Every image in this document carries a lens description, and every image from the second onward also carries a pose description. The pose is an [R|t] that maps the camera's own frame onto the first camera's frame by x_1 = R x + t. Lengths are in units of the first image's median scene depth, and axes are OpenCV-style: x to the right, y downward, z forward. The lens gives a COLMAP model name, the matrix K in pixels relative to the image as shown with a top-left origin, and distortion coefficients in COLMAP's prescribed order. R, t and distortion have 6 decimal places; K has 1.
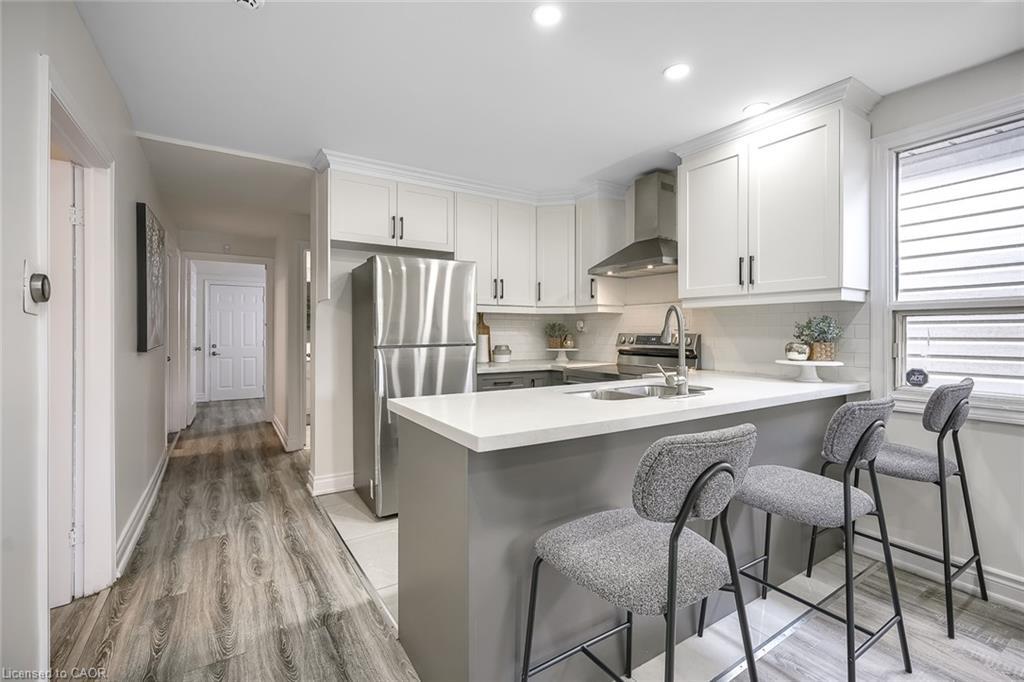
lens RADIAL K [[458.9, 0, 514.1], [0, 458.9, 331.9], [0, 0, 1]] dist [-0.015672, 0.004810]
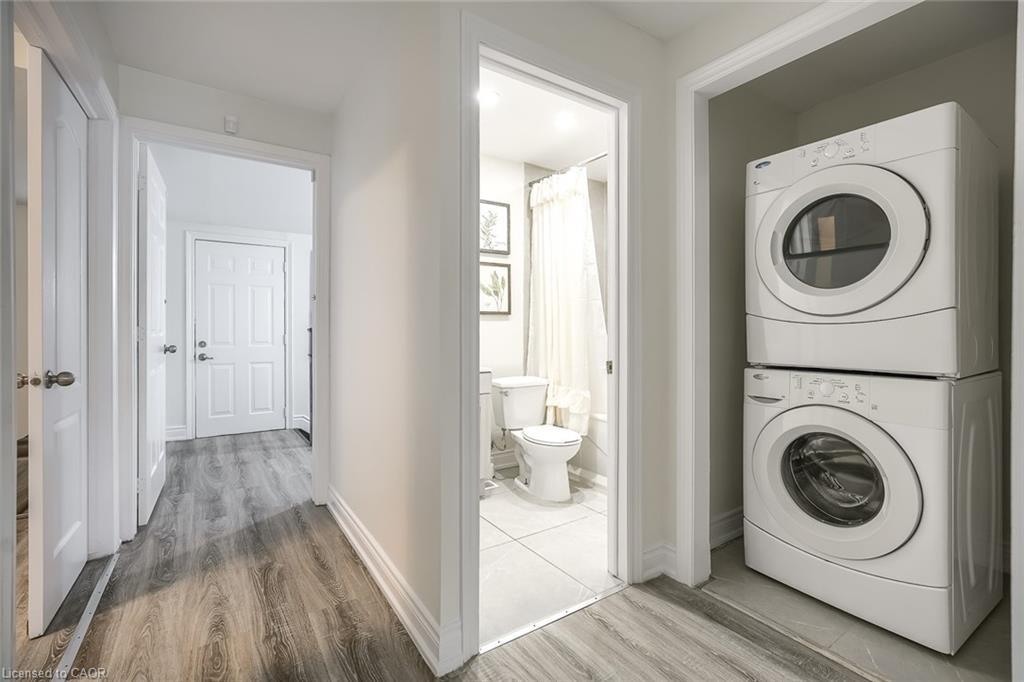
lens RADIAL K [[458.9, 0, 516.2], [0, 458.9, 331.0], [0, 0, 1]] dist [-0.015672, 0.004810]
pose [[0.999798, -0.000757, 0.020081, -0.317206], [0.000714, 0.999997, 0.002144, 0.016069], [-0.020083, -0.002129, 0.999796, 0.483705]]
